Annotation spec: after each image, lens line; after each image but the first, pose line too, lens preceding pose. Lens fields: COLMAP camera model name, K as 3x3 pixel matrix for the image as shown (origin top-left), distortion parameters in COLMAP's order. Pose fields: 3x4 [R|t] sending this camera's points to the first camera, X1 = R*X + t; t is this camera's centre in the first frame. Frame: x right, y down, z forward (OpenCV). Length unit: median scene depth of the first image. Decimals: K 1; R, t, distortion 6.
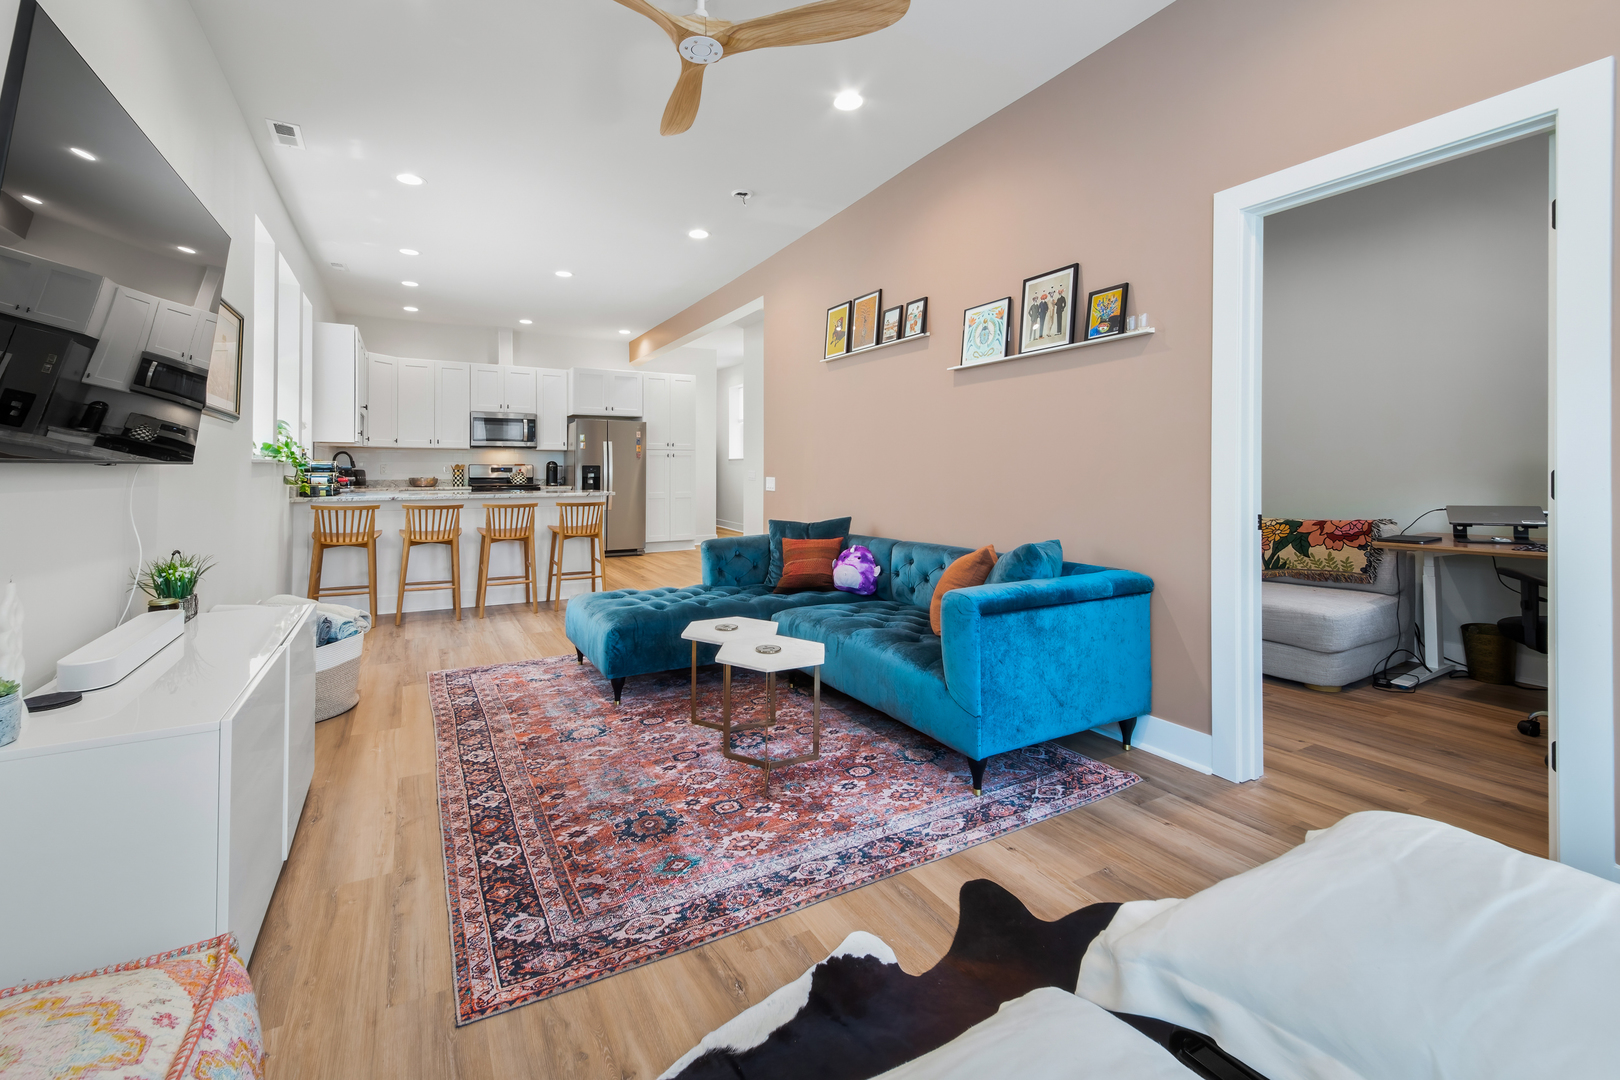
lens RADIAL K [[686.7, 0, 787.0], [0, 686.7, 462.3], [0, 0, 1]] dist [0.040787, -0.001739]
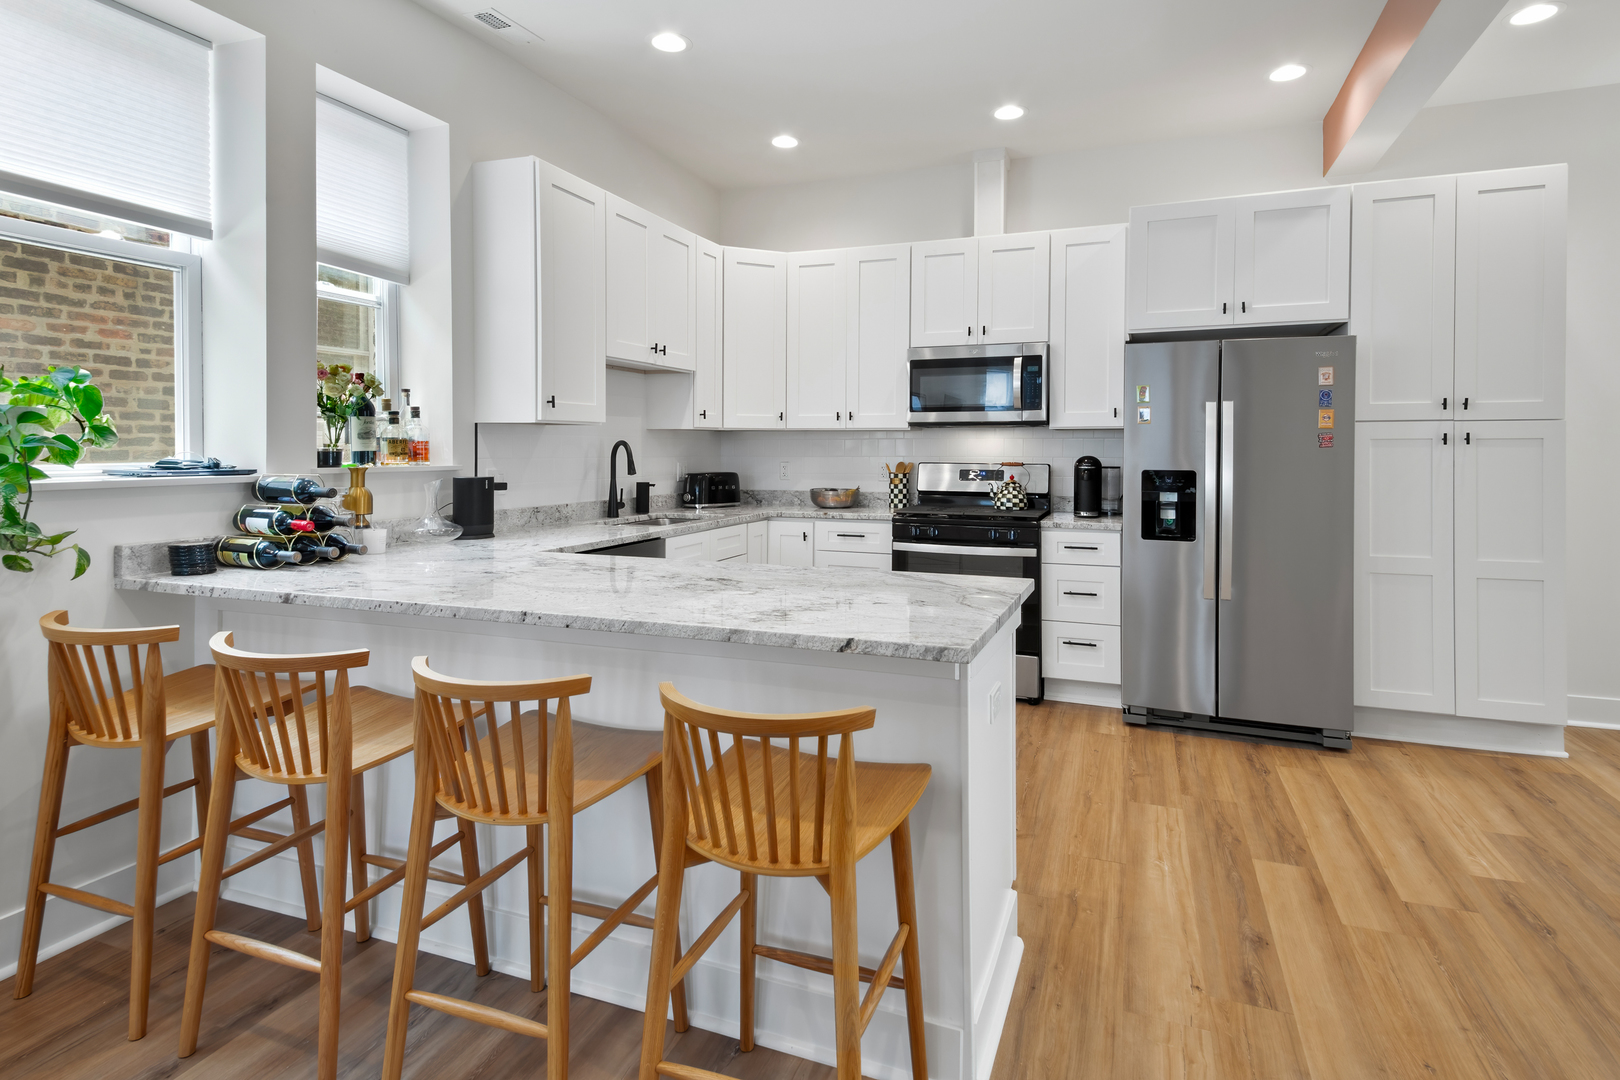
lens RADIAL K [[847.0, 0, 817.3], [0, 847.0, 464.7], [0, 0, 1]] dist [0.024249, -0.002891]
pose [[0.651560, 0.014781, -0.758453, -0.213822], [0.005923, 0.999681, 0.024570, -0.031869], [0.758574, -0.020501, 0.651265, 1.810463]]
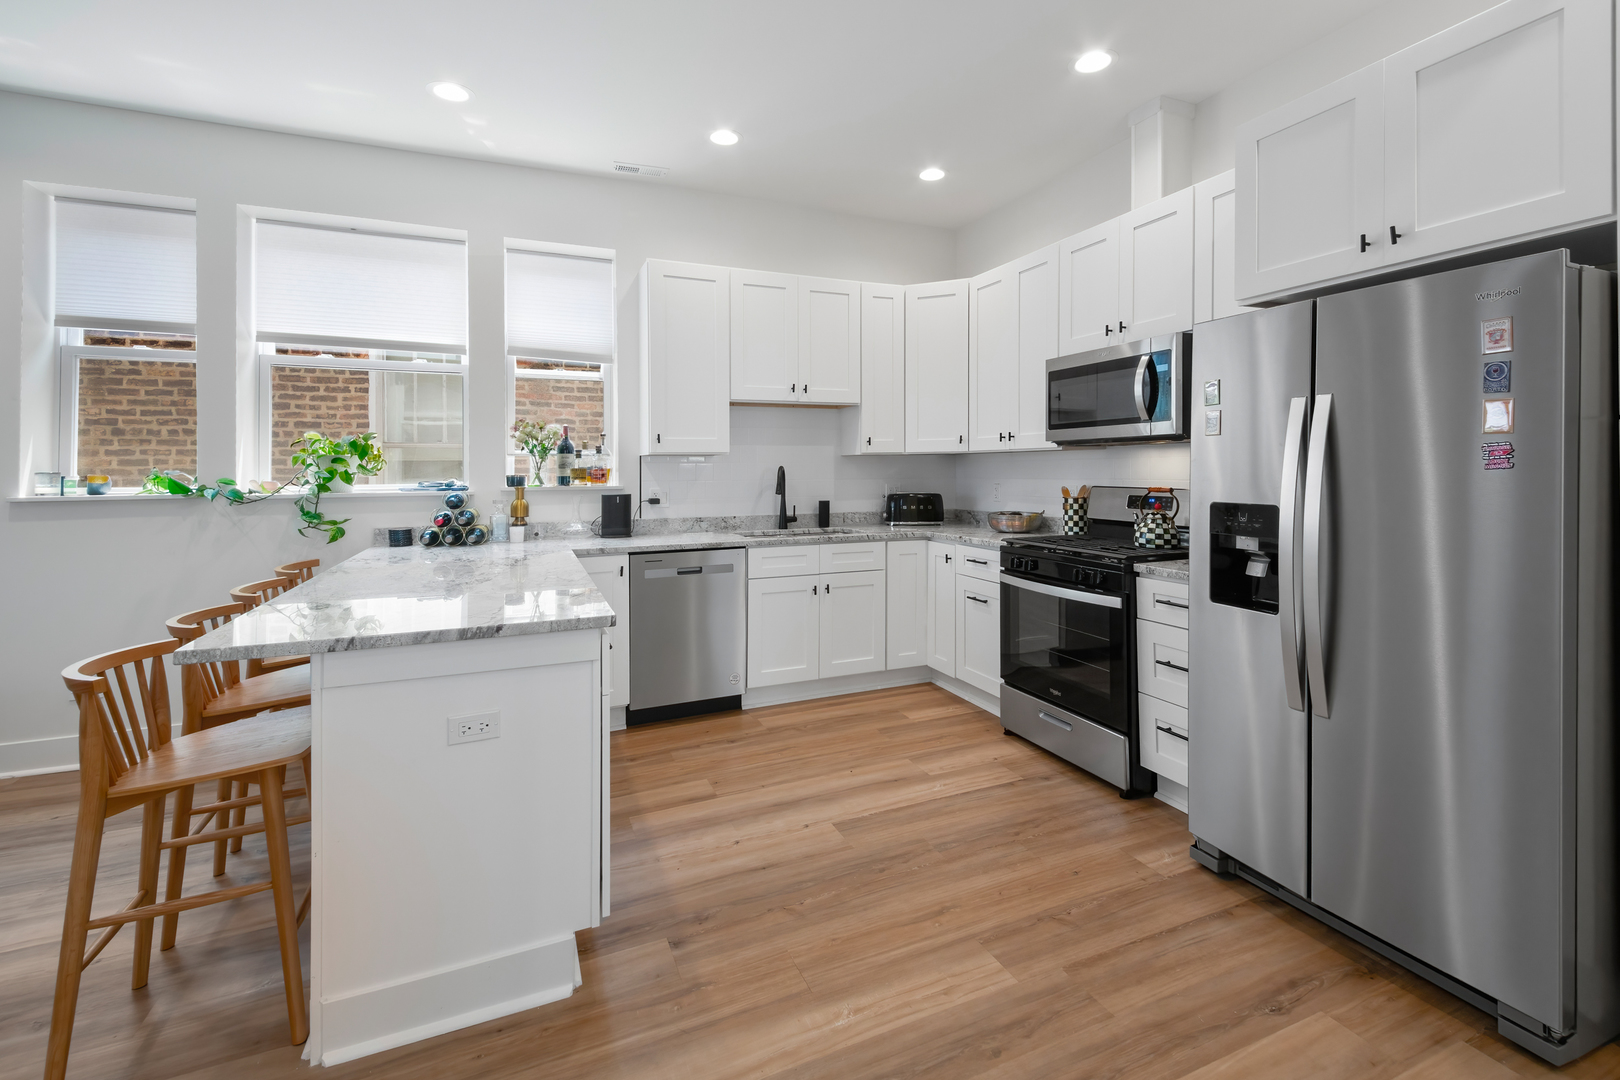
lens RADIAL K [[717.9, 0, 807.4], [0, 717.9, 471.0], [0, 0, 1]] dist [0.001500, -0.001189]
pose [[-0.091781, 0.003399, -0.995773, -0.064451], [0.015638, 0.999876, 0.001972, -0.029700], [0.995656, -0.015391, -0.091822, 2.754790]]
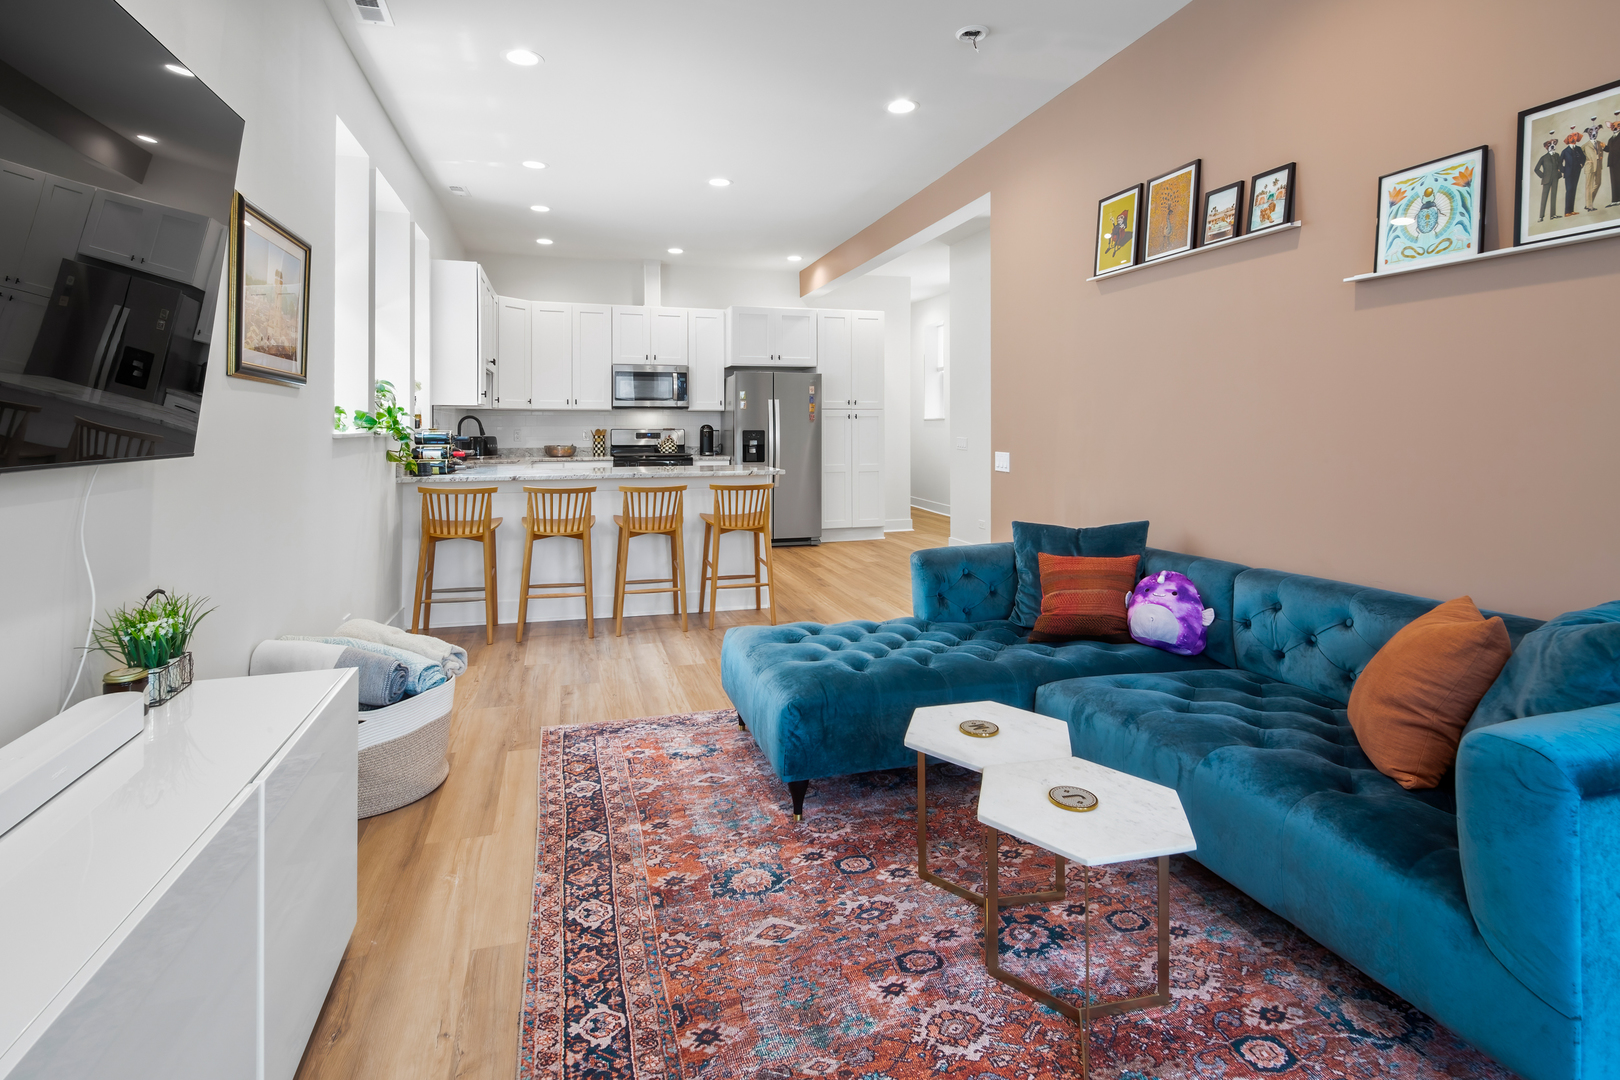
lens RADIAL K [[815.4, 0, 818.0], [0, 815.4, 428.4], [0, 0, 1]] dist [-0.000209, -0.001592]
pose [[0.980626, -0.001115, -0.195886, -0.094137], [0.003675, 0.999913, 0.012706, -0.027767], [0.195855, -0.013179, 0.980544, 0.319160]]
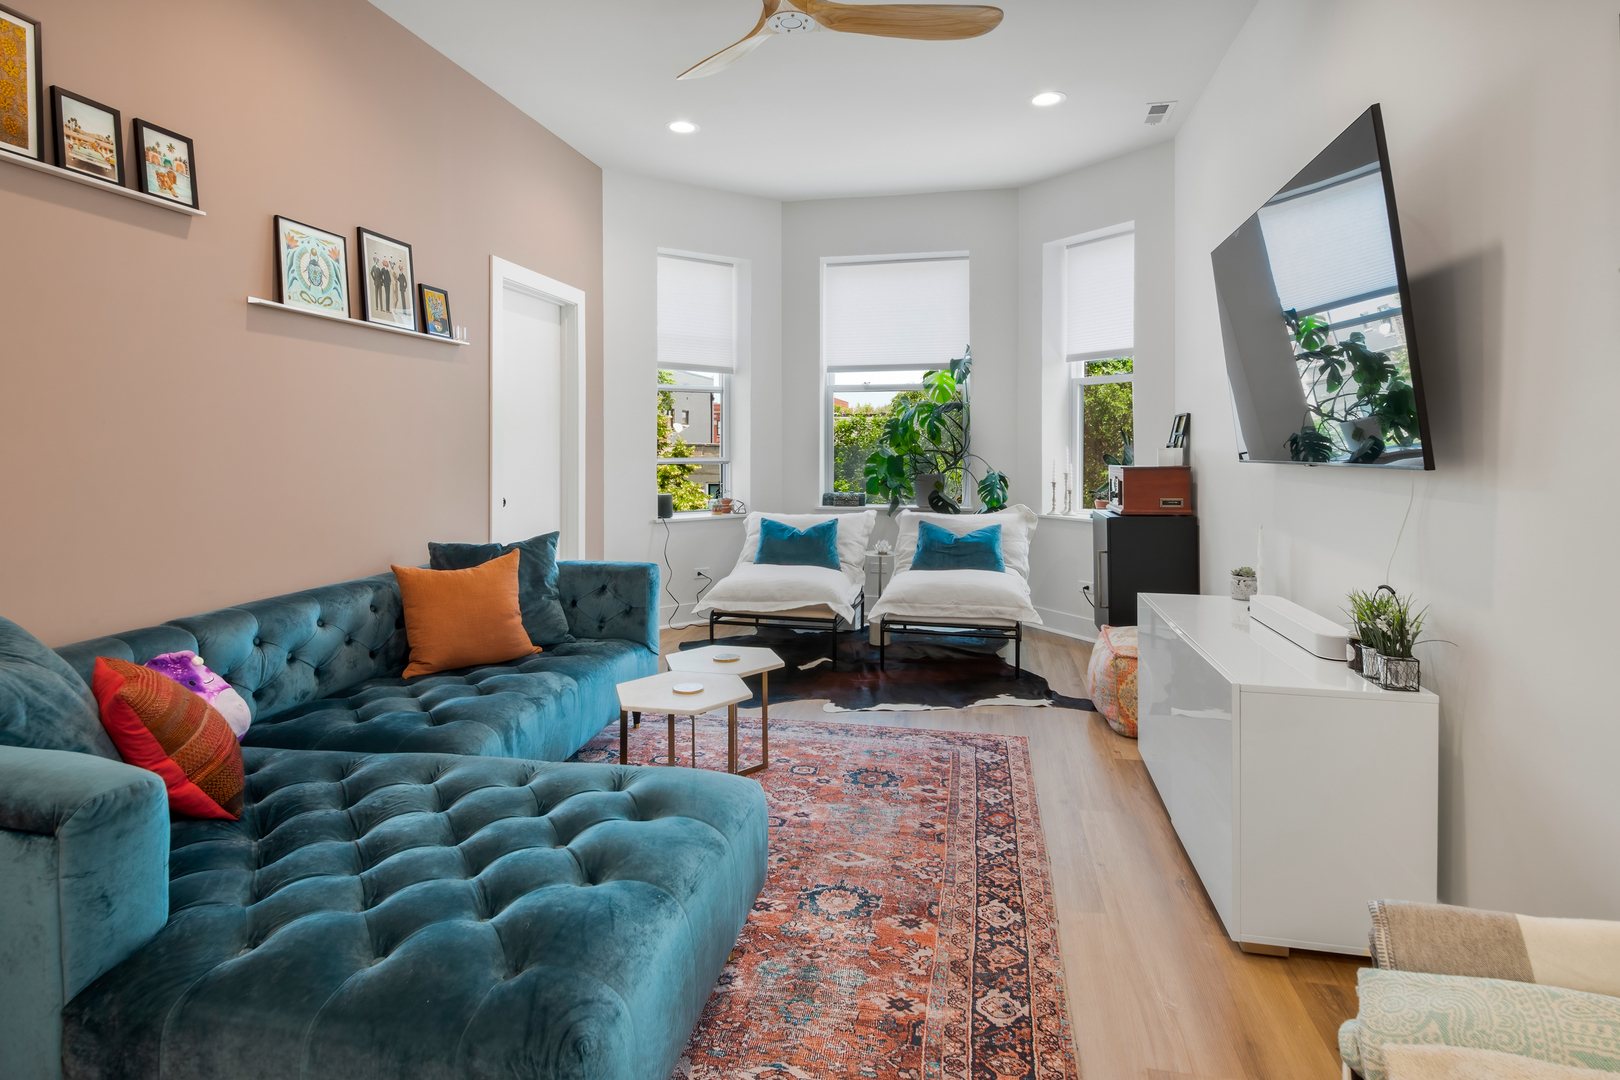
lens RADIAL K [[847.0, 0, 807.6], [0, 847.0, 446.4], [0, 0, 1]] dist [0.024249, -0.002891]
pose [[-0.764318, 0.002565, 0.644835, -0.820095], [-0.002987, 0.999967, -0.007517, -0.009394], [-0.644833, -0.007671, -0.764285, 1.725042]]
